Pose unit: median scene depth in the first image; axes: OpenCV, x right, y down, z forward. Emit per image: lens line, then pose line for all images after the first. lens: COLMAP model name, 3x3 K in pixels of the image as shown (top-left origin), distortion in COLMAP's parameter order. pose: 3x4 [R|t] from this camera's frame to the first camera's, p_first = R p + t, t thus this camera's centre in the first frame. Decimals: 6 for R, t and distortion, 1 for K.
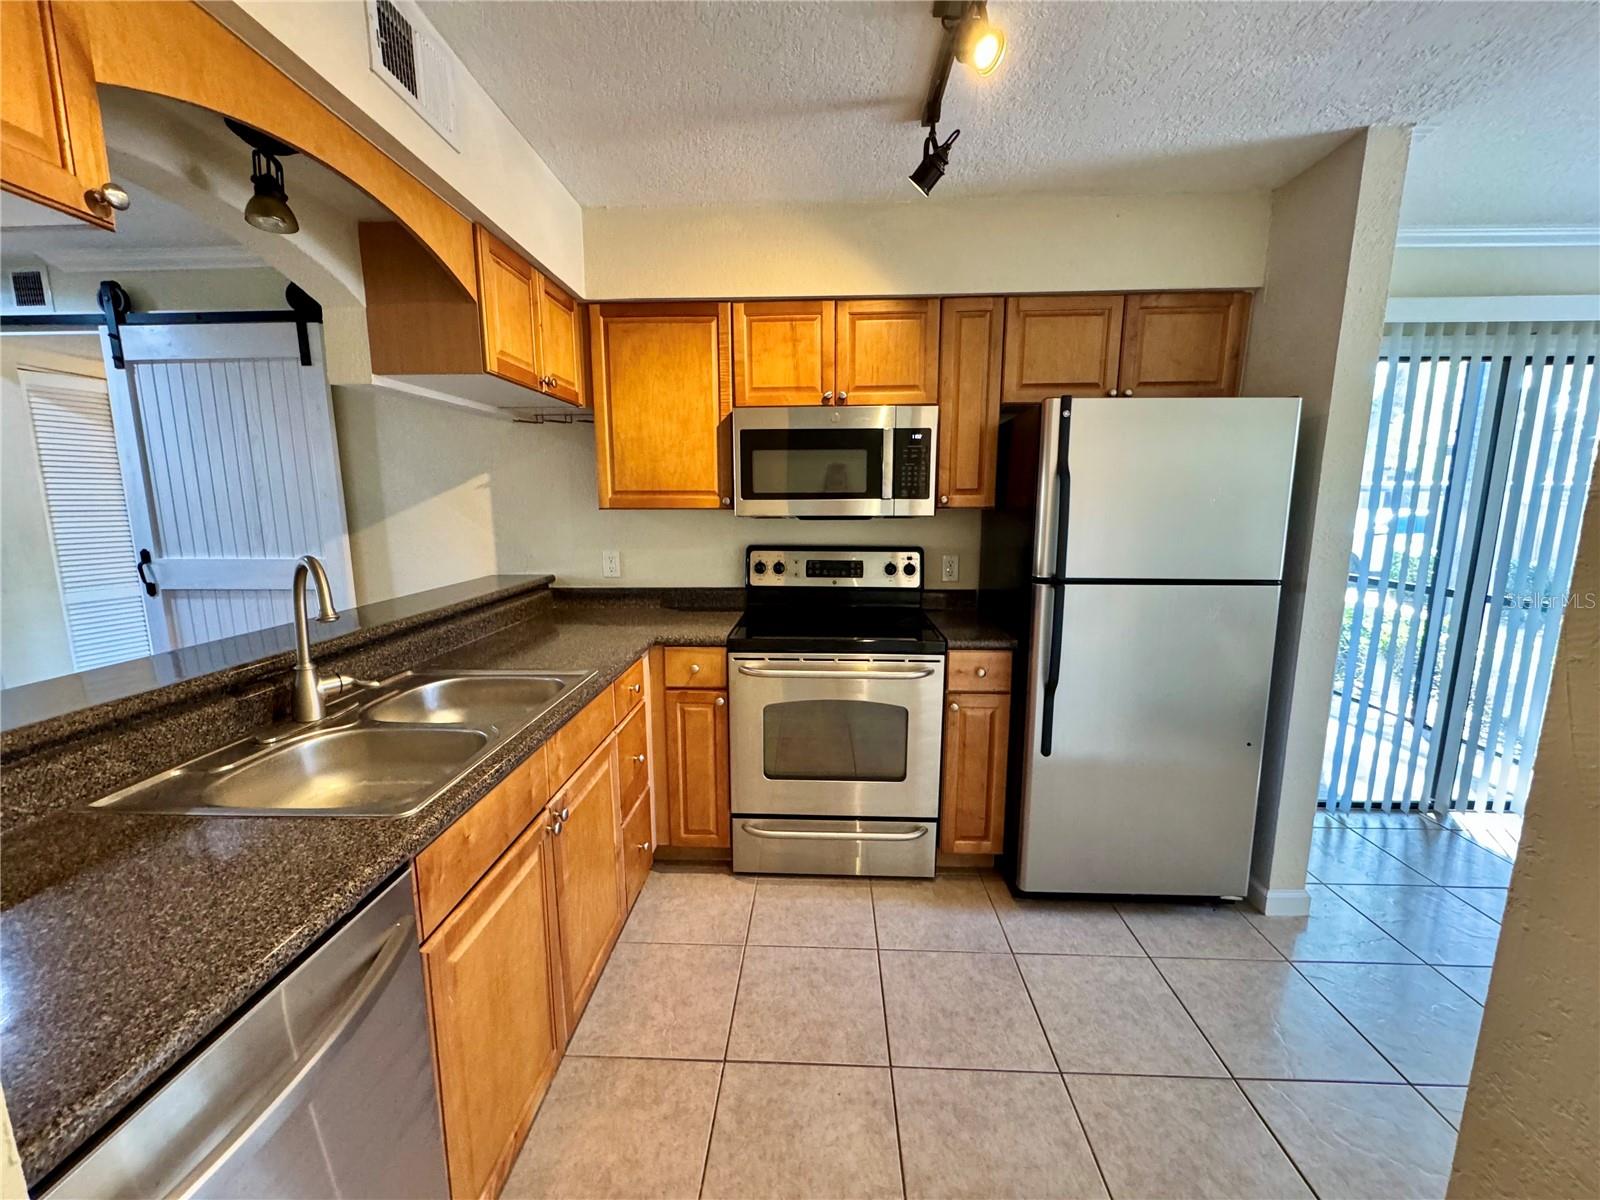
lens RADIAL K [[644.9, 0, 797.3], [0, 644.9, 596.8], [0, 0, 1]] dist [-0.000158, -0.000011]
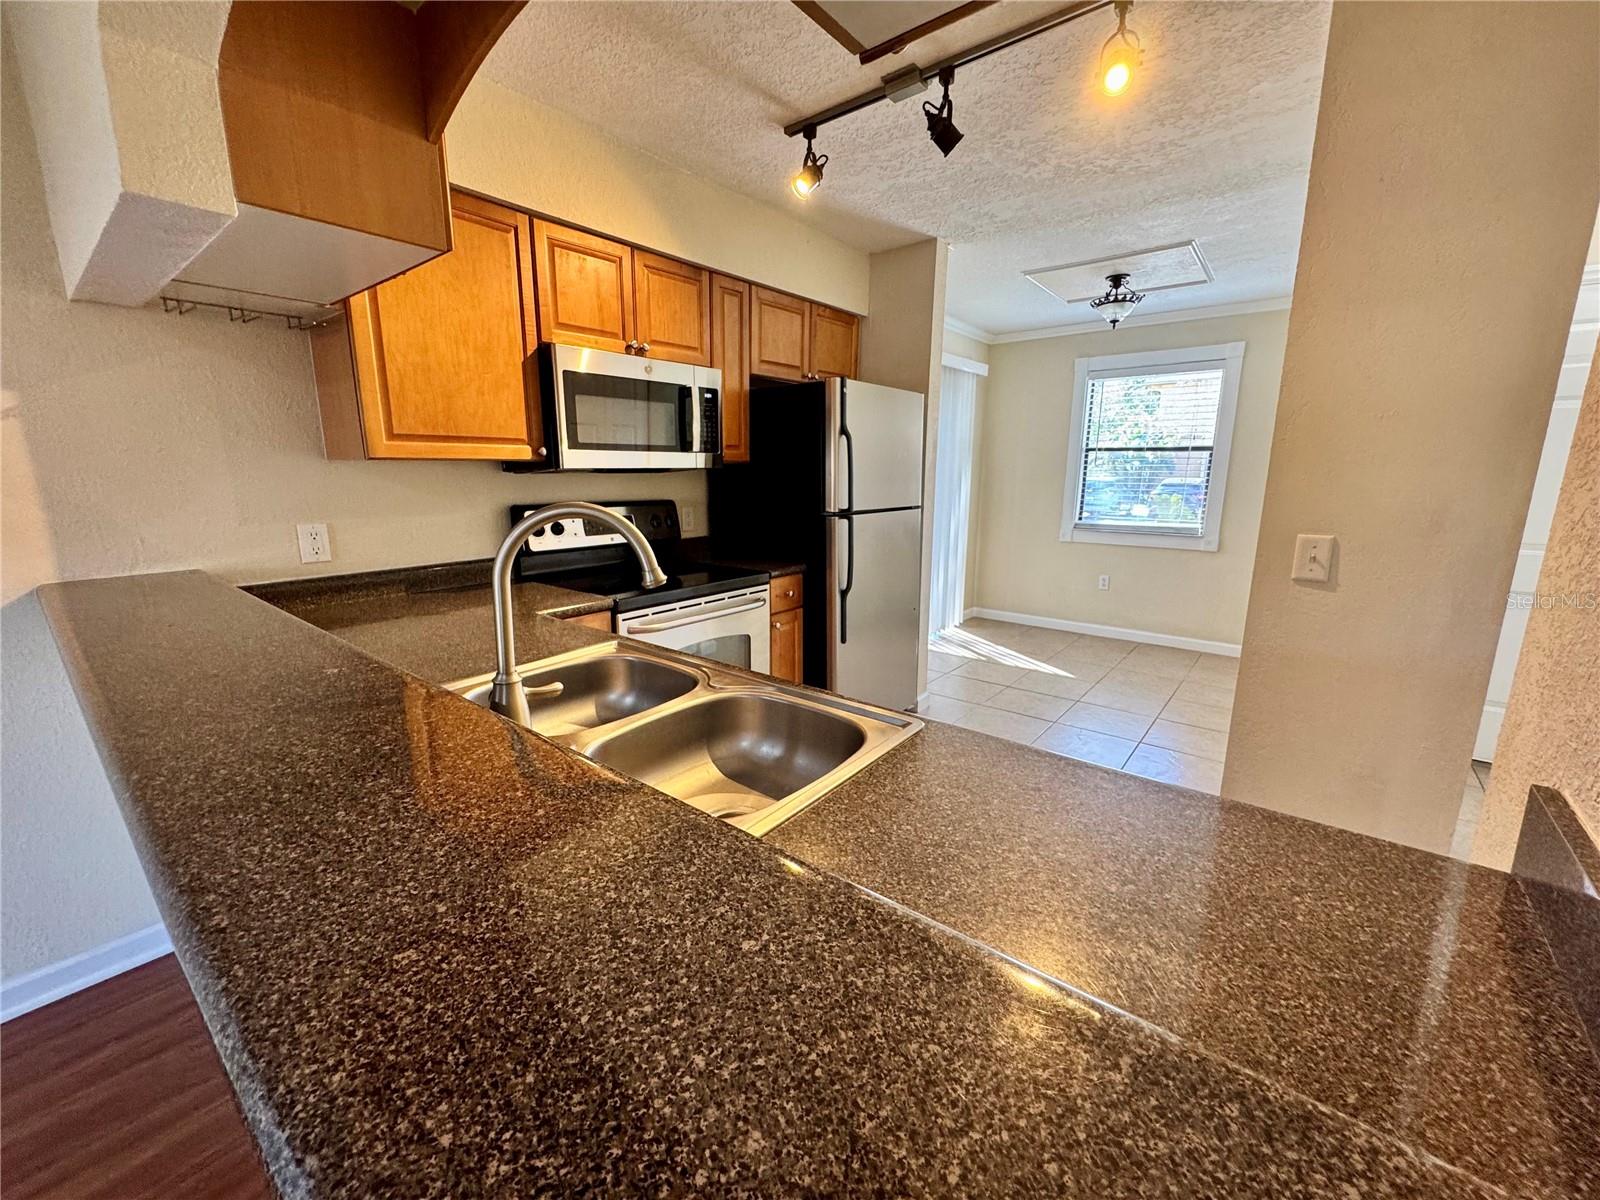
lens RADIAL K [[647.4, 0, 800.0], [0, 647.4, 600.0], [0, 0, 1]] dist [-0.000643, -0.000181]
pose [[0.593009, -0.159859, 0.789168, -0.660569], [0.121908, 0.986621, 0.108251, -0.003305], [-0.795914, 0.032012, 0.604563, 0.215962]]
